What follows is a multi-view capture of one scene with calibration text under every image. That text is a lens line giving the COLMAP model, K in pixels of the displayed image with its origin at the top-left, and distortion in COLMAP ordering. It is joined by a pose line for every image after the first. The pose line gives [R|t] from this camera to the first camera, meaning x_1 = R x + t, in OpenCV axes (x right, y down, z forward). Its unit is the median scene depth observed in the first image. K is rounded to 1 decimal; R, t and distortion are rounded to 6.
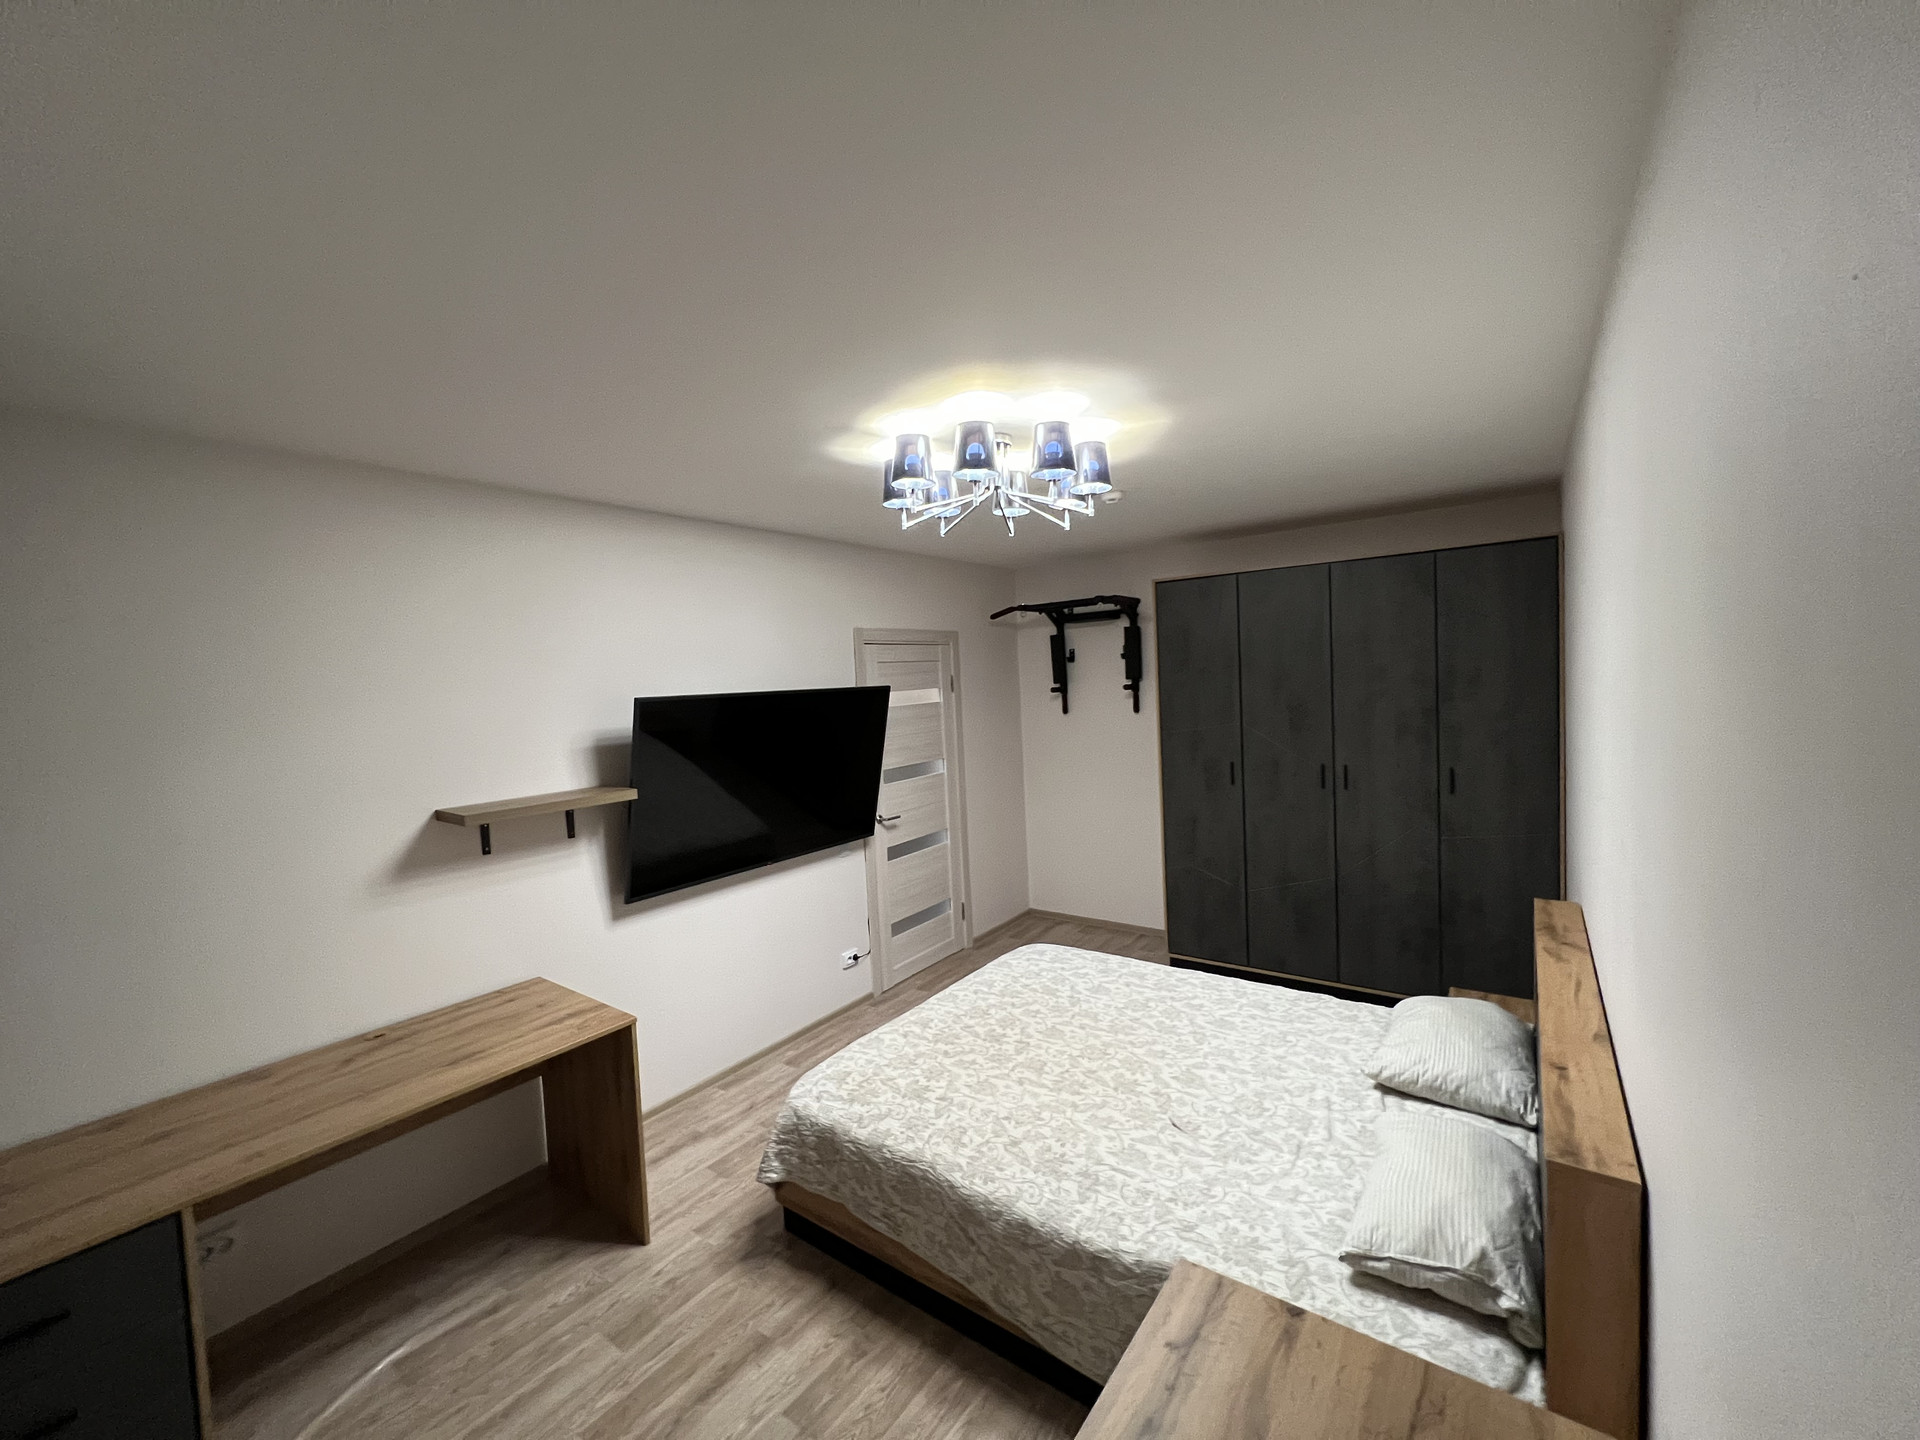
lens RADIAL K [[774.9, 0, 960.0], [0, 774.9, 720.0], [0, 0, 1]] dist [-0.007283, 0.000242]
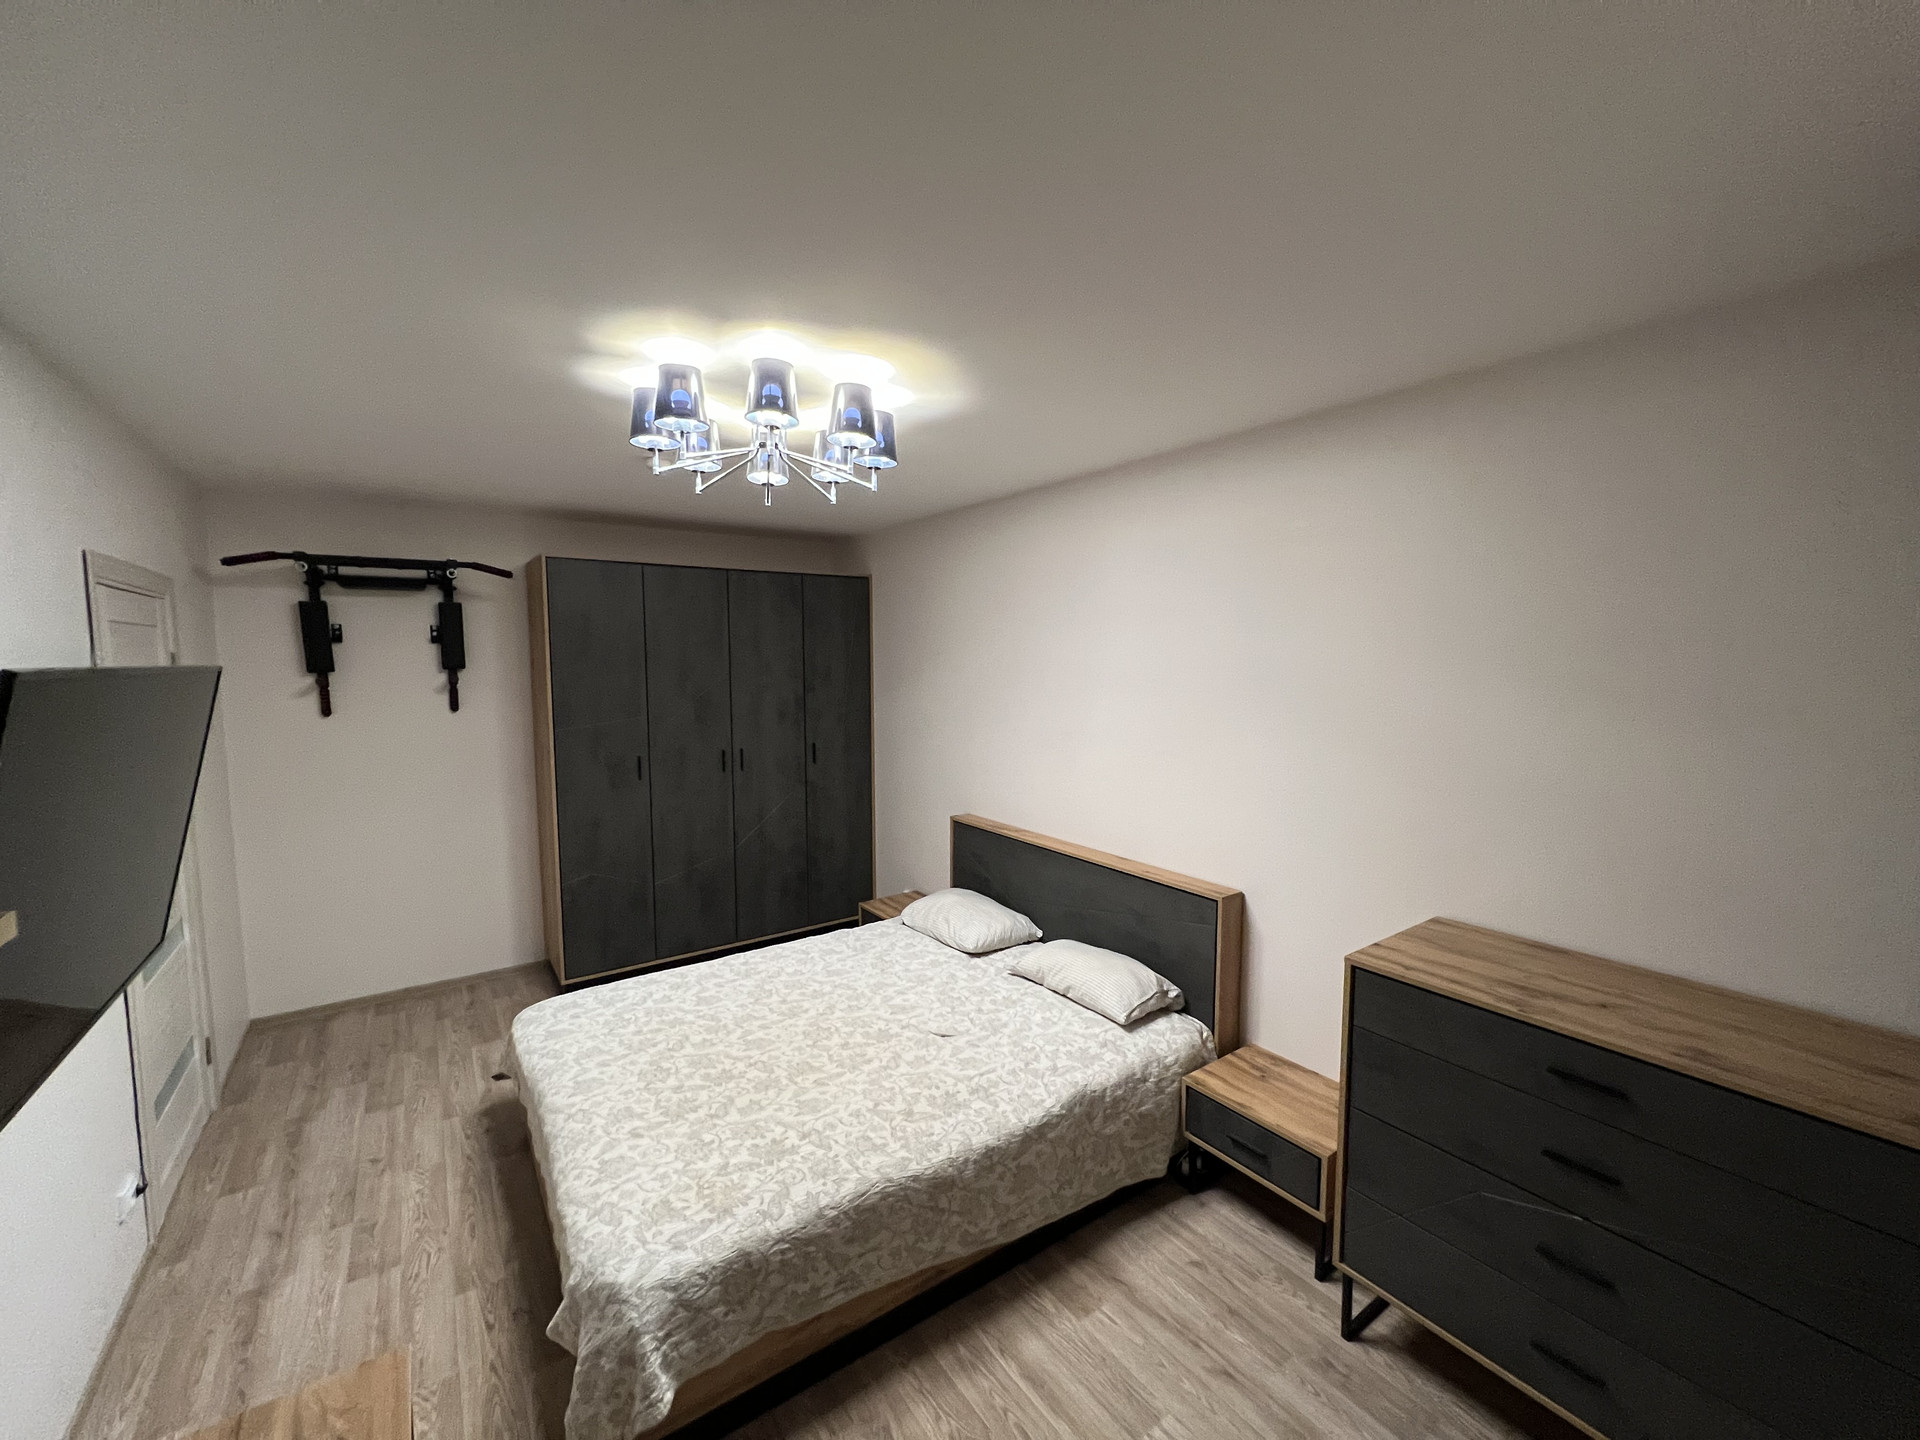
lens RADIAL K [[774.9, 0, 960.0], [0, 774.9, 720.0], [0, 0, 1]] dist [-0.007283, 0.000242]
pose [[0.309977, -0.033473, 0.950155, -0.765524], [0.040642, 0.998933, 0.021932, 0.007159], [-0.949875, 0.031818, 0.311007, 0.534058]]
